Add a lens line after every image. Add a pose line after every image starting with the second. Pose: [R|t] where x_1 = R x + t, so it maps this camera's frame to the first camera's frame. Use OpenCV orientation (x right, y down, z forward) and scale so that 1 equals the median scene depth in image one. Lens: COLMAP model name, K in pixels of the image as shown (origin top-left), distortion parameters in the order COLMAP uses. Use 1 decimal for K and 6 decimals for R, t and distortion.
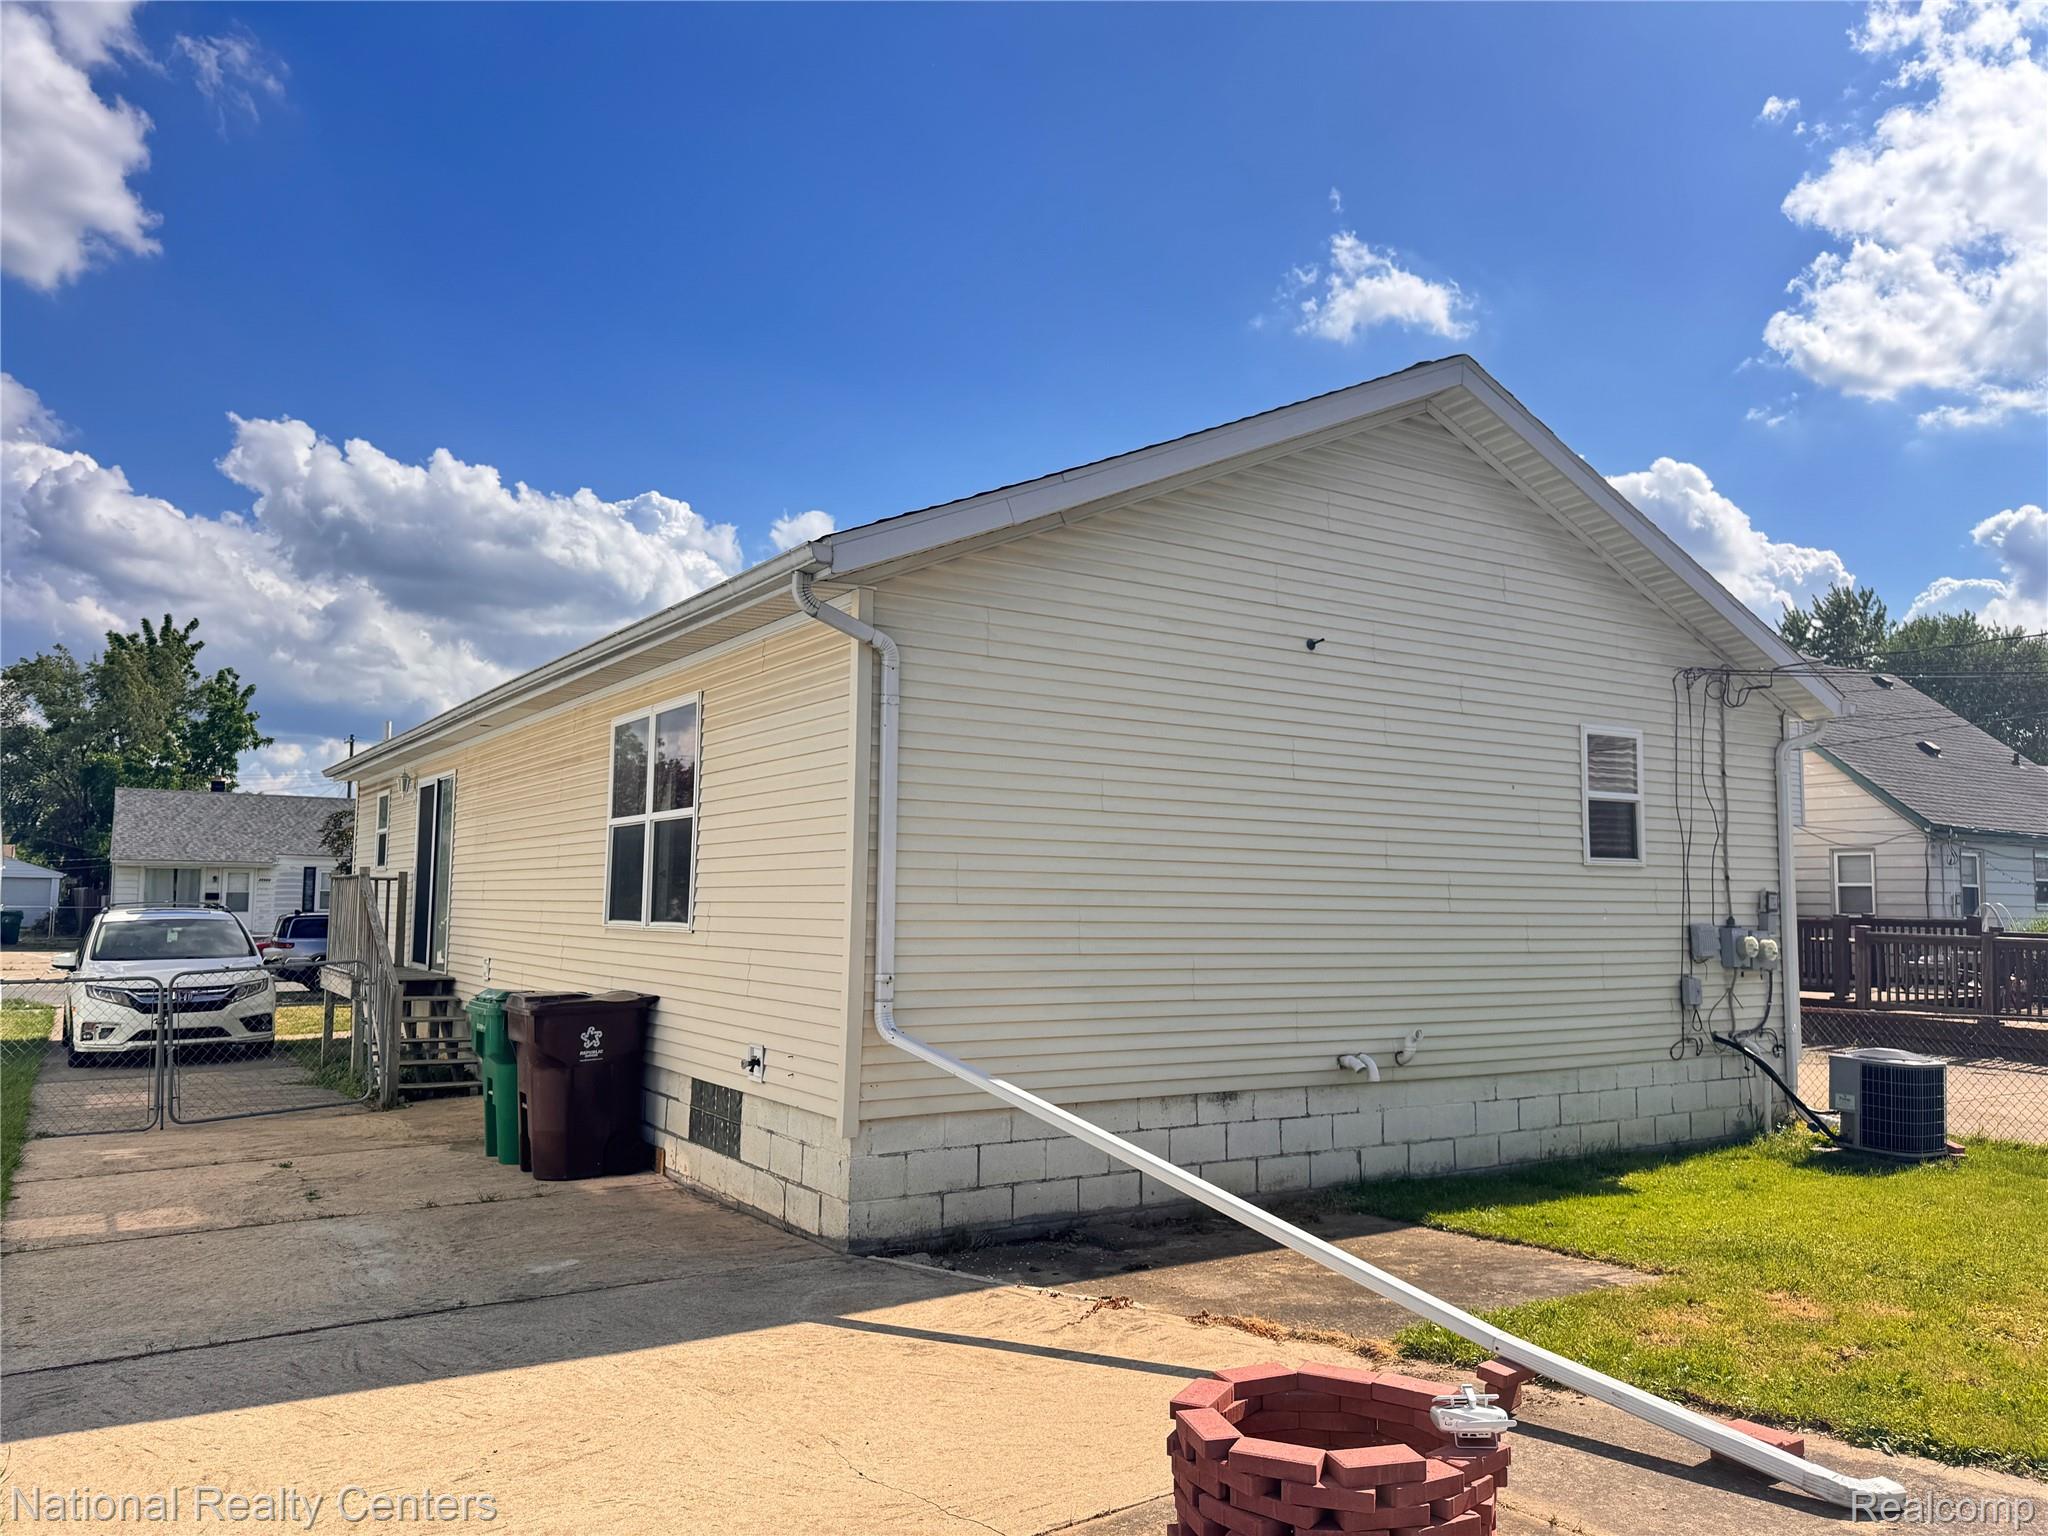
lens RADIAL K [[1456.2, 0, 1037.3], [0, 1456.2, 765.9], [0, 0, 1]] dist [0.083135, -0.104907]
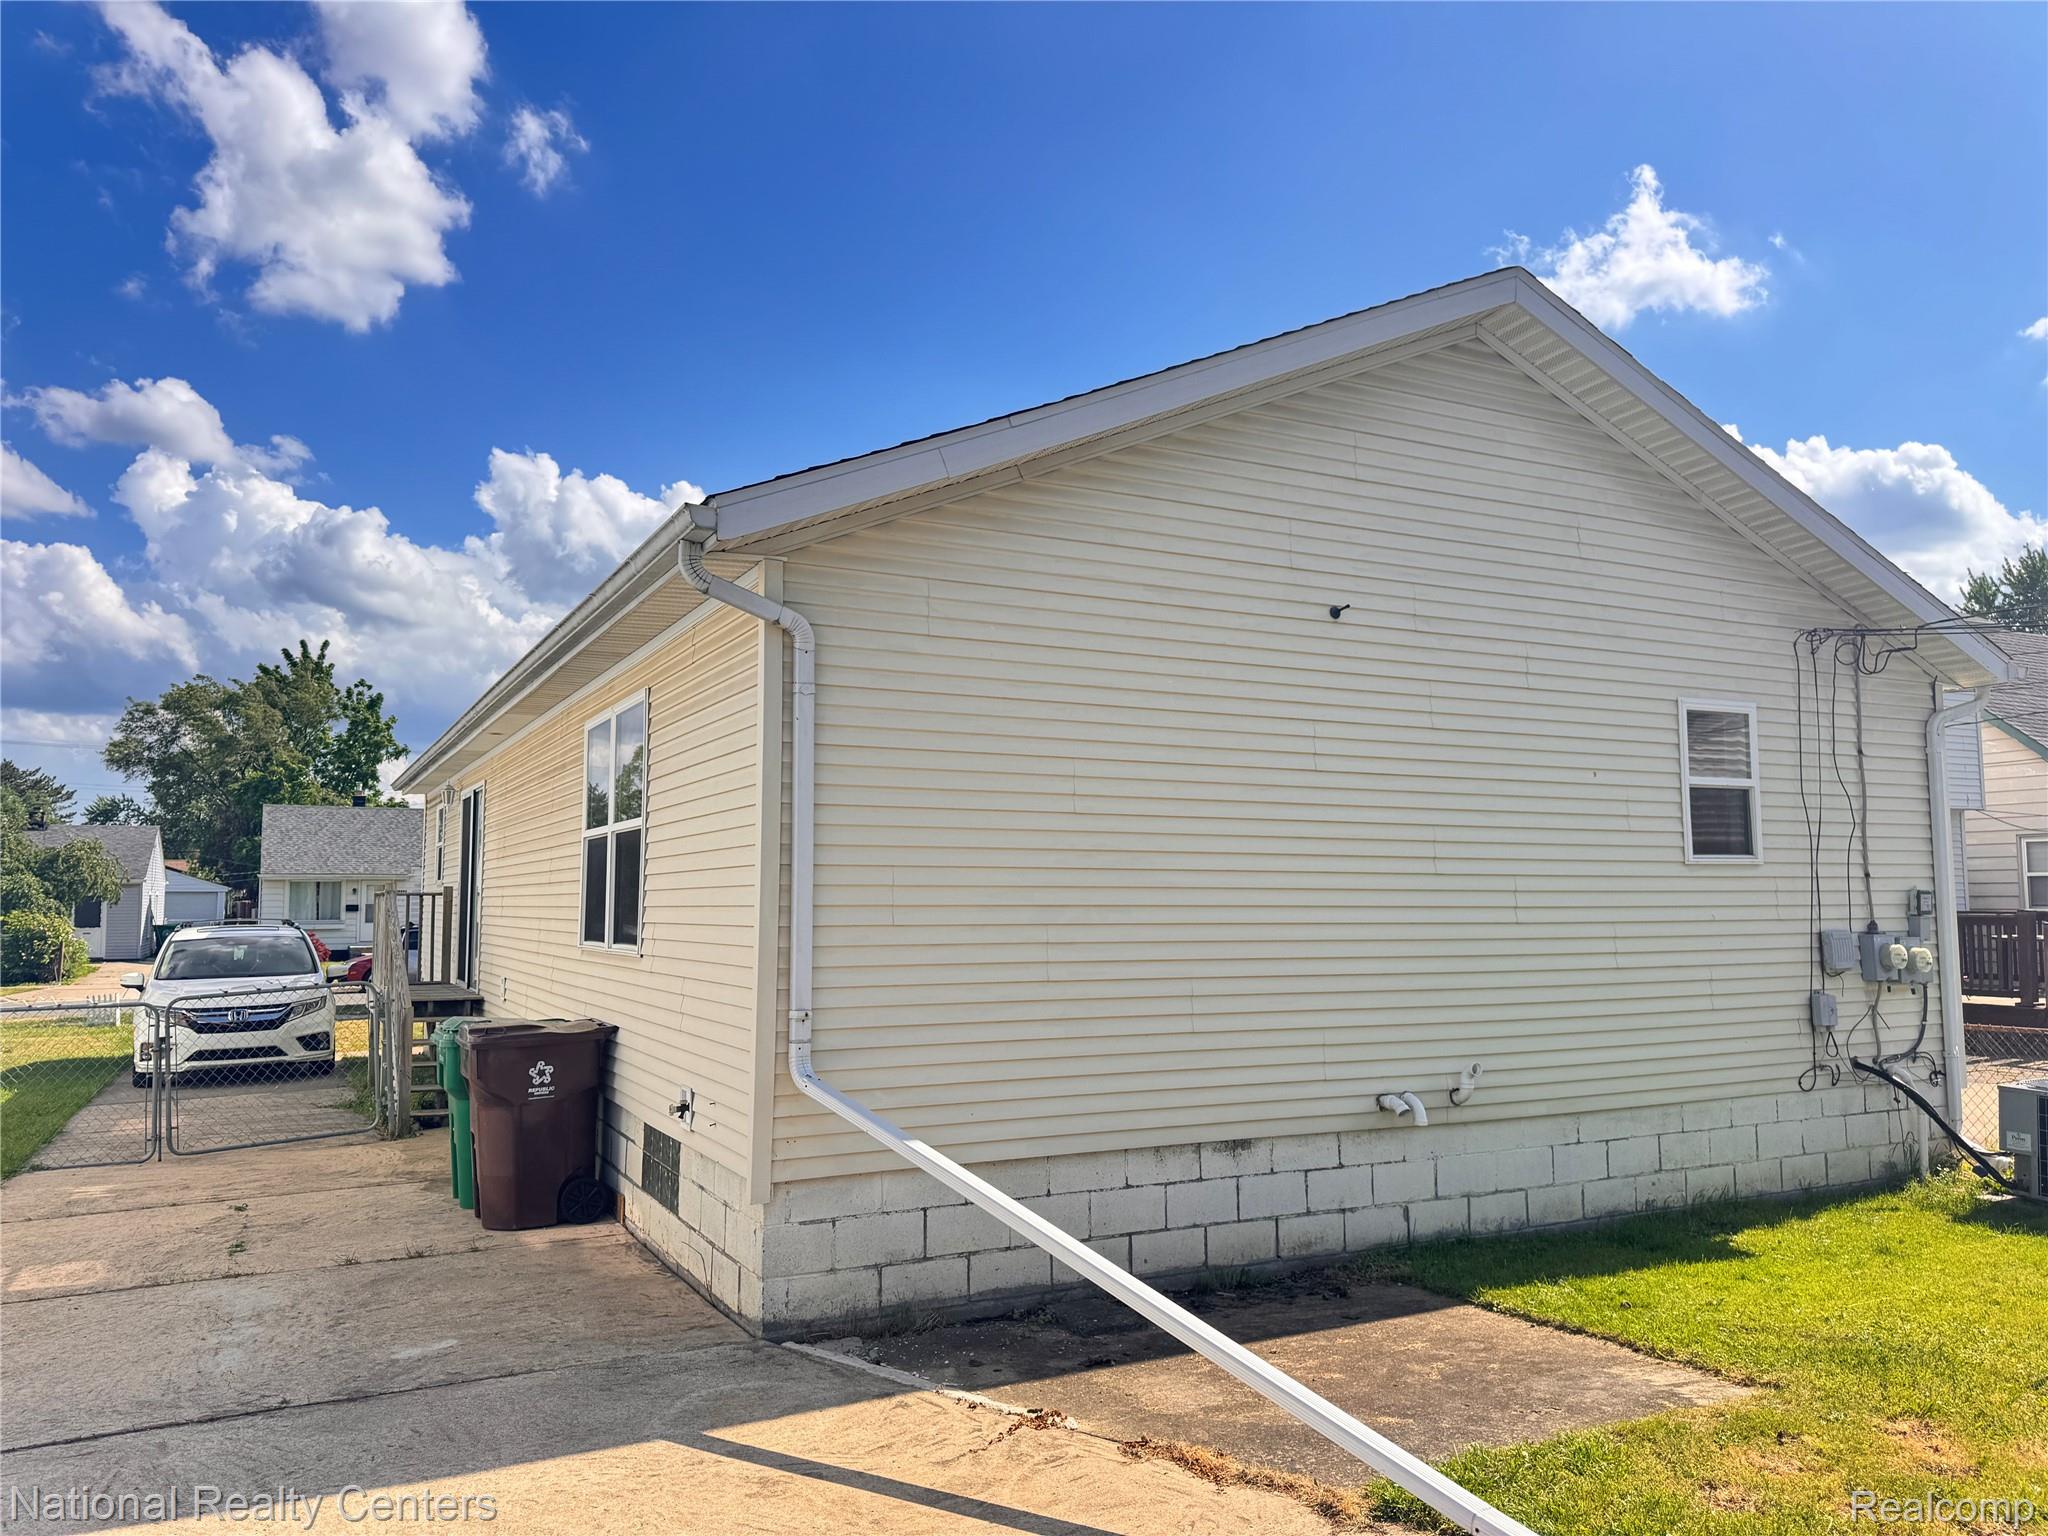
lens RADIAL K [[1456.2, 0, 1027.7], [0, 1456.2, 766.9], [0, 0, 1]] dist [0.083135, -0.104907]
pose [[0.994445, -0.023127, -0.102689, 0.095855], [0.023238, 0.999730, -0.000119, 0.003126], [0.102664, -0.002268, 0.994713, 0.132291]]
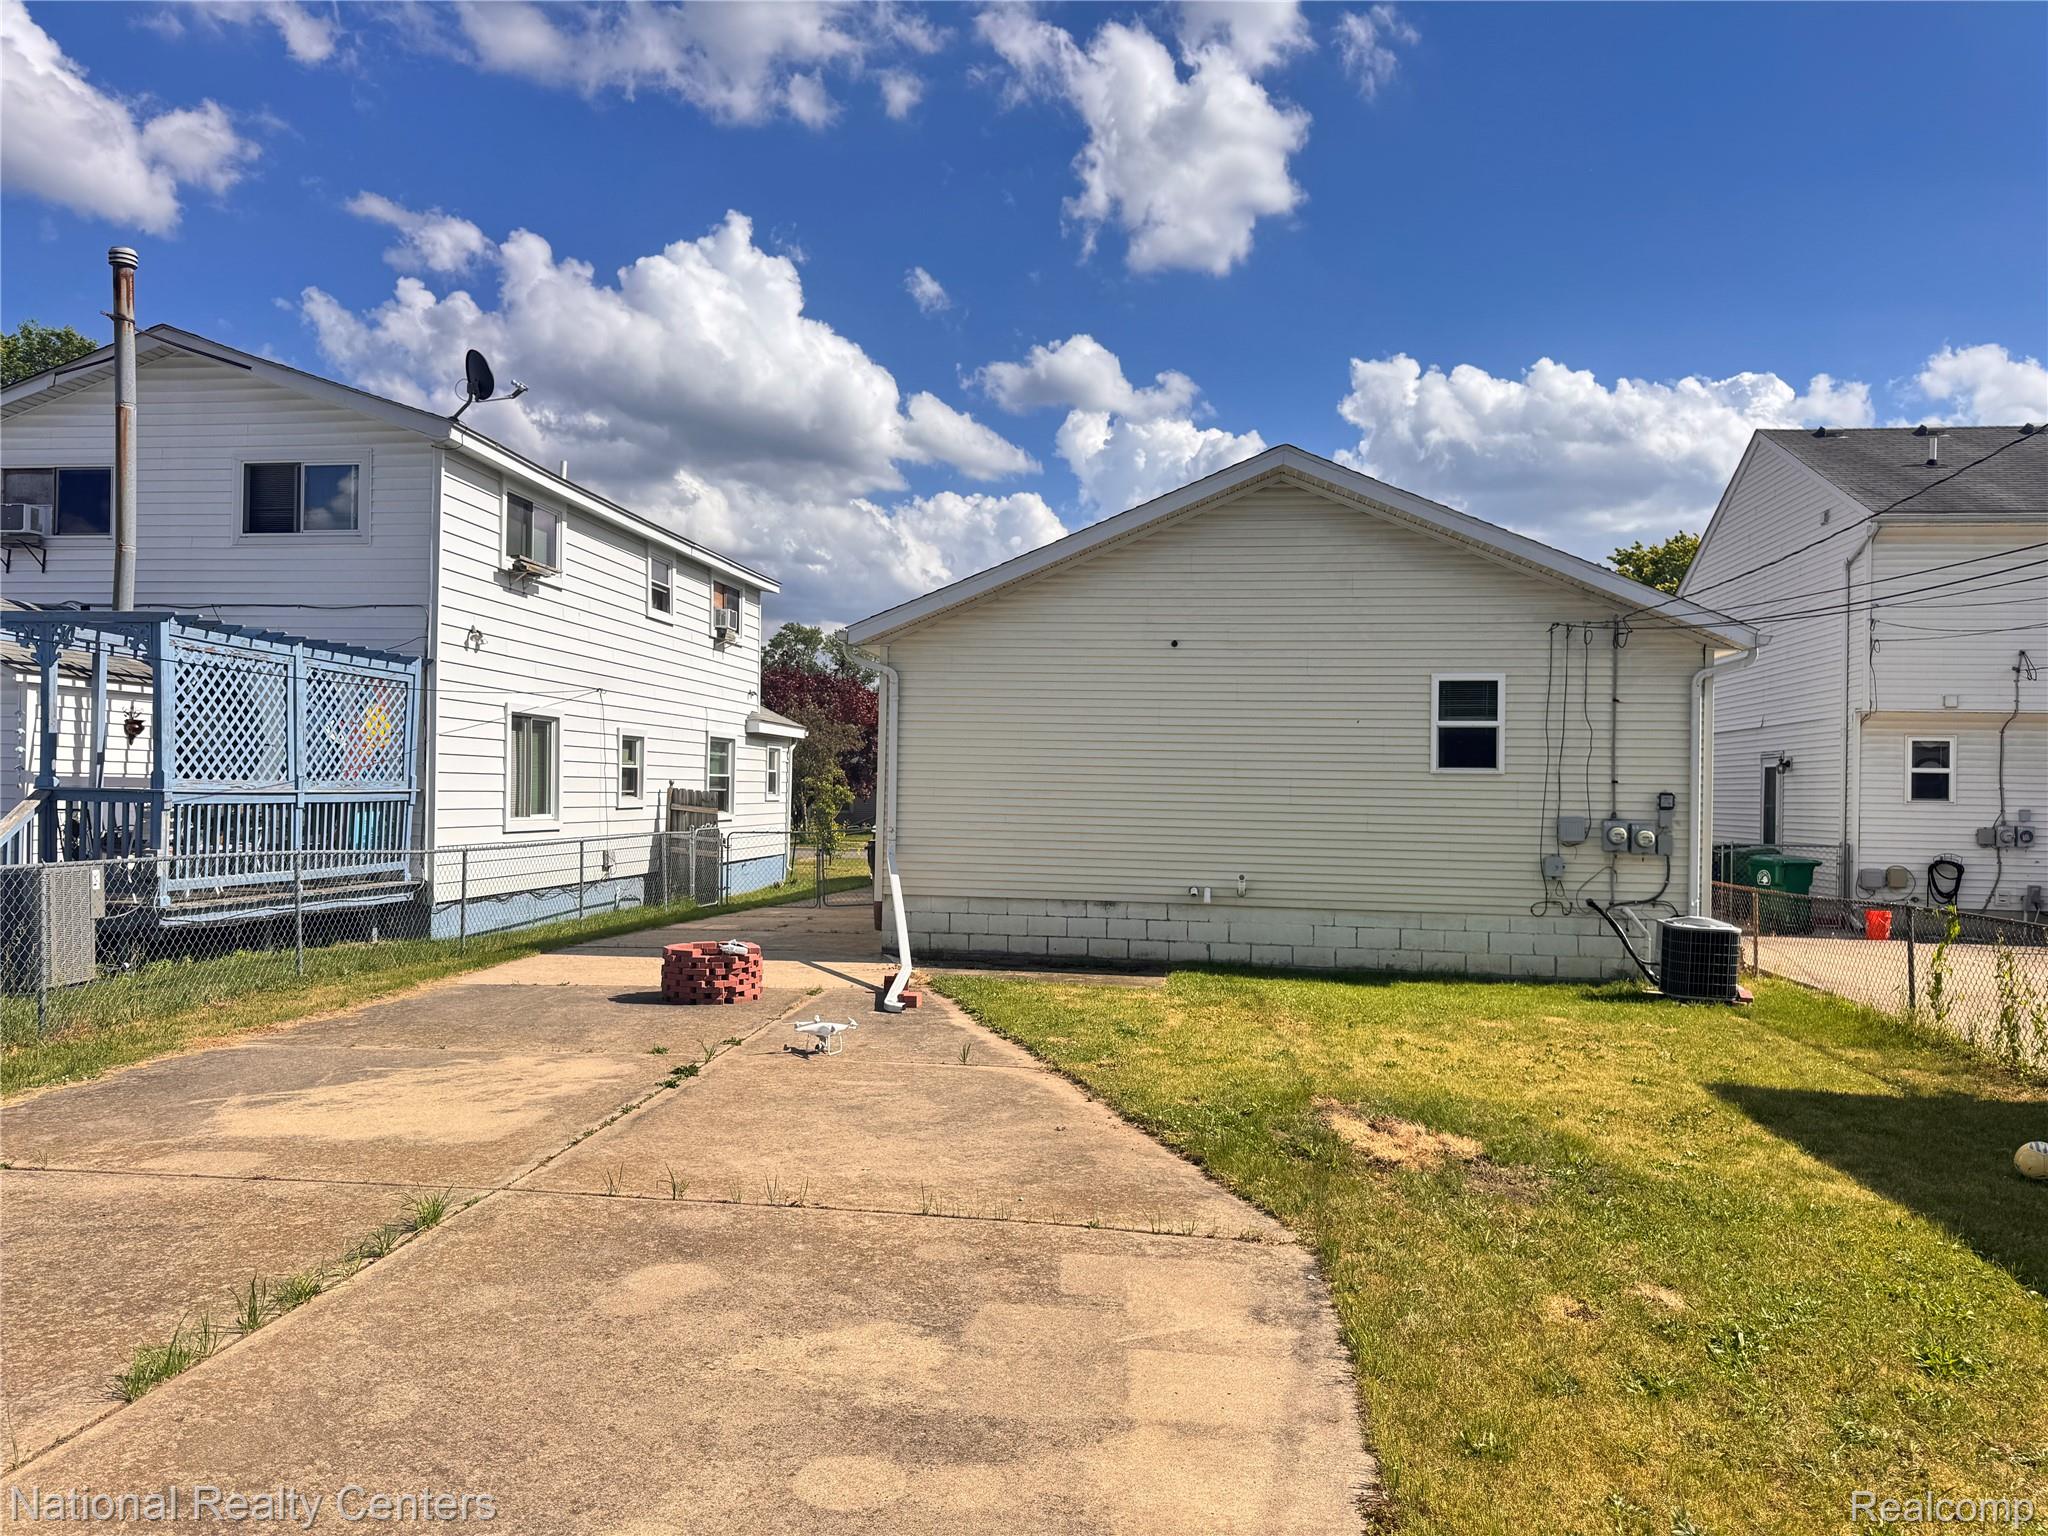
lens RADIAL K [[1456.2, 0, 1006.8], [0, 1456.2, 775.5], [0, 0, 1]] dist [0.083135, -0.104907]
pose [[0.757959, -0.004007, -0.652290, 1.141997], [0.049278, 0.997475, 0.051133, -0.027493], [0.650438, -0.070900, 0.756243, -0.400827]]
